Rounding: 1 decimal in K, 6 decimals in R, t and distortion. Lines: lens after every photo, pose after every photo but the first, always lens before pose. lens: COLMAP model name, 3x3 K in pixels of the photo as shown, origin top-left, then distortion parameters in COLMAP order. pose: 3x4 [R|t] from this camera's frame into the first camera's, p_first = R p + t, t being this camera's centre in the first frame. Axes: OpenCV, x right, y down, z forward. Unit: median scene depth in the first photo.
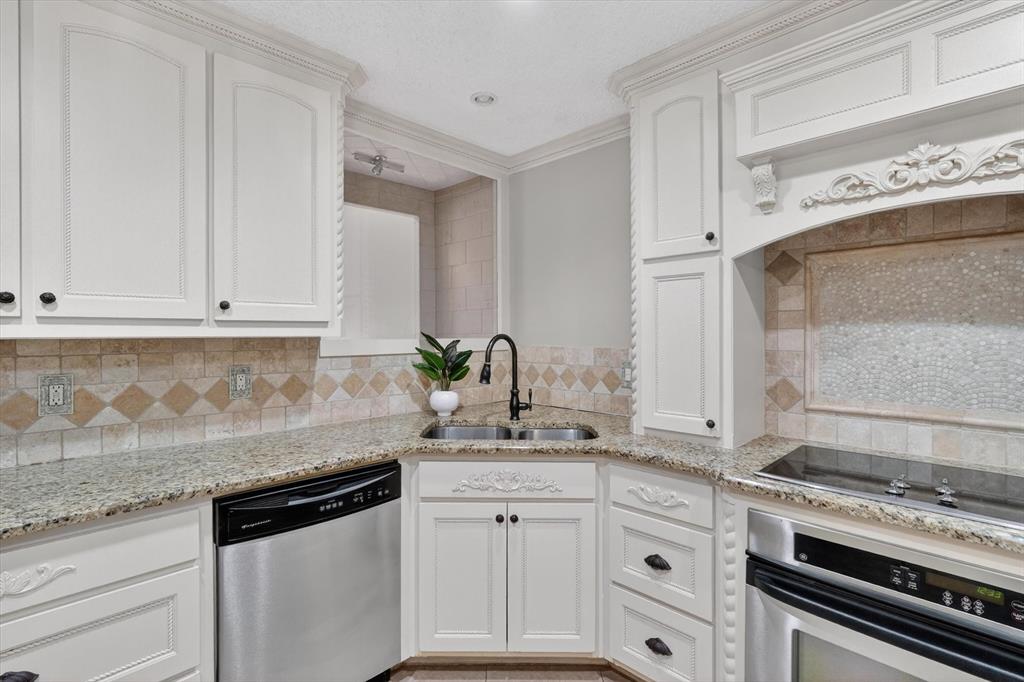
lens RADIAL K [[473.3, 0, 509.9], [0, 473.3, 335.0], [0, 0, 1]] dist [-0.017952, 0.006985]
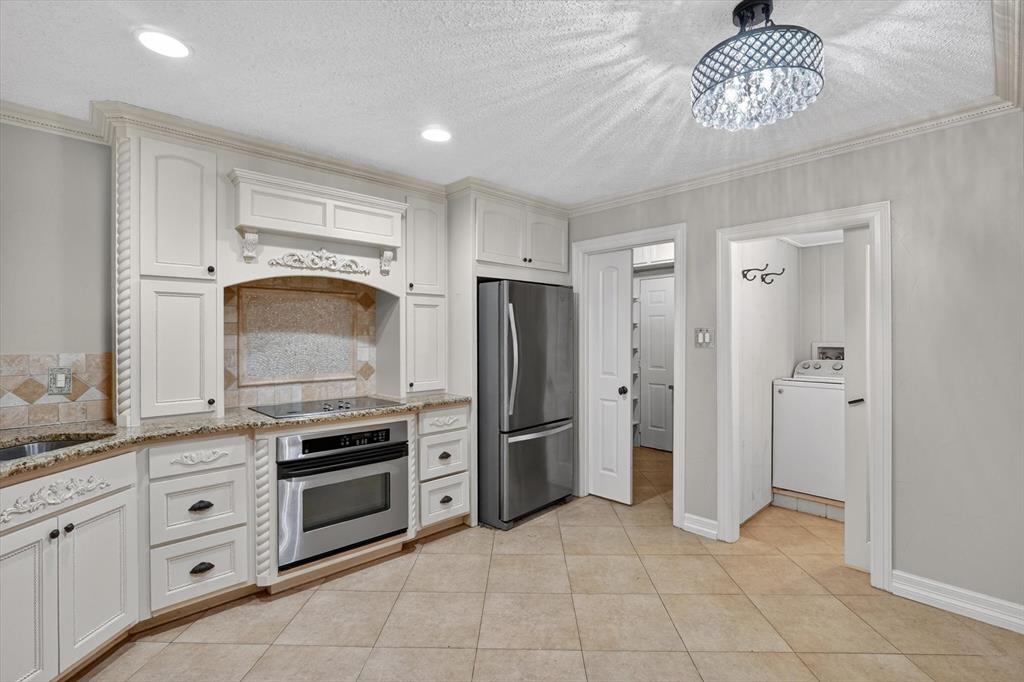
lens RADIAL K [[473.3, 0, 515.3], [0, 473.3, 333.8], [0, 0, 1]] dist [-0.017952, 0.006985]
pose [[0.018594, 0.008867, 0.999788, -0.982289], [0.006779, 0.999937, -0.008994, 0.003889], [-0.999804, 0.006945, 0.018532, 0.063013]]
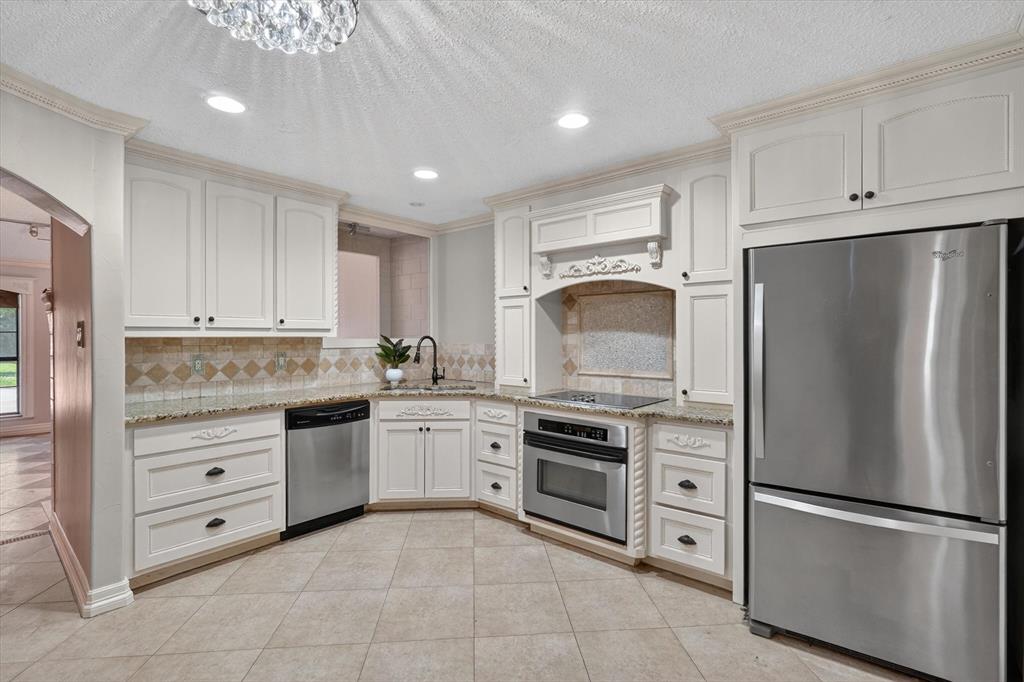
lens RADIAL K [[473.3, 0, 512.5], [0, 473.3, 335.5], [0, 0, 1]] dist [-0.017952, 0.006985]
pose [[0.996321, 0.002872, 0.085653, 0.197736], [-0.002559, 0.999990, -0.003762, 0.003534], [-0.085663, 0.003529, 0.996318, -1.043520]]
